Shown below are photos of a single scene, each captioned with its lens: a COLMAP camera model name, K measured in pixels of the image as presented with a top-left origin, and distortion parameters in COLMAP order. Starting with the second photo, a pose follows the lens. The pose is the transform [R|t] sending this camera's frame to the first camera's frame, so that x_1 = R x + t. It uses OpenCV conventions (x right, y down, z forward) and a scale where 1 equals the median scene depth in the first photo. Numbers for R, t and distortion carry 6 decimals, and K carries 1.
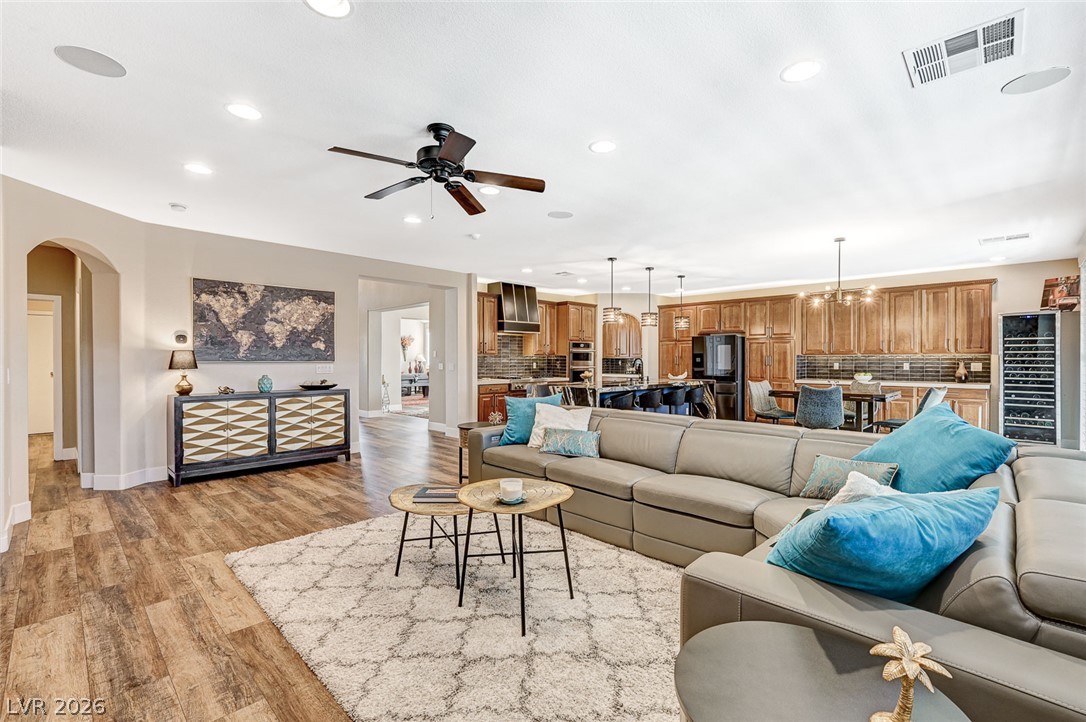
lens RADIAL K [[490.1, 0, 543.0], [0, 490.1, 361.0], [0, 0, 1]] dist [-0.006073, -0.000225]
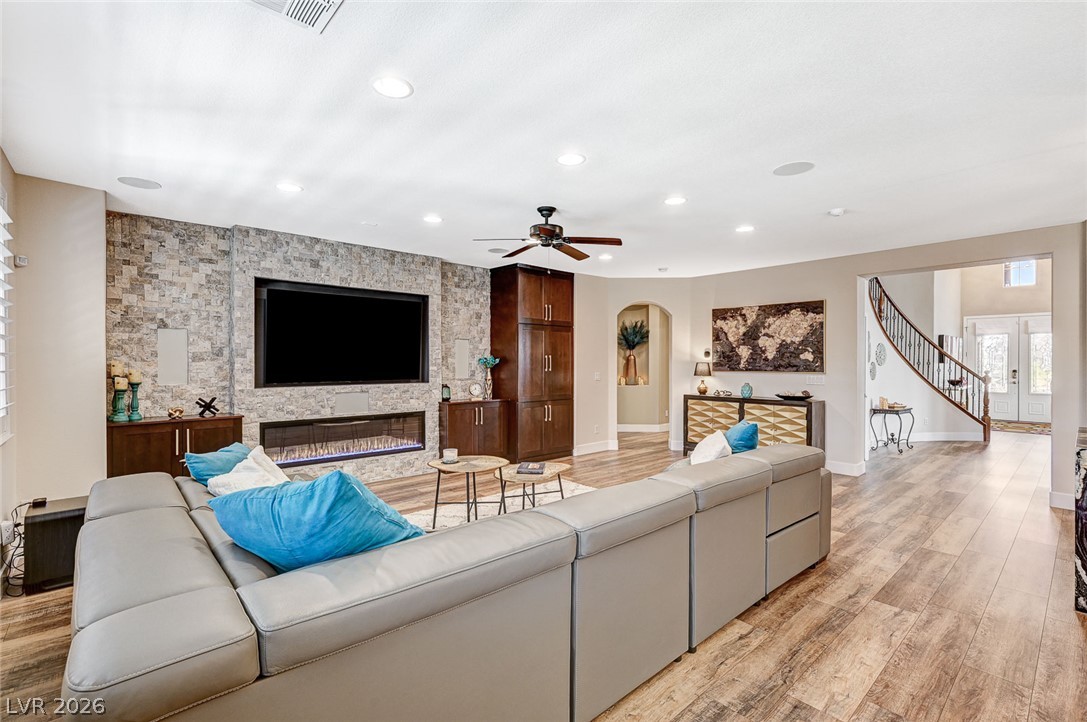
lens RADIAL K [[490.6, 0, 543.5], [0, 490.6, 361.0], [0, 0, 1]] dist [-0.006073, -0.000225]
pose [[-0.078593, -0.007243, -0.996880, 0.644159], [-0.010536, 0.999924, -0.006435, -0.011346], [0.996851, 0.009998, -0.078664, 0.599585]]
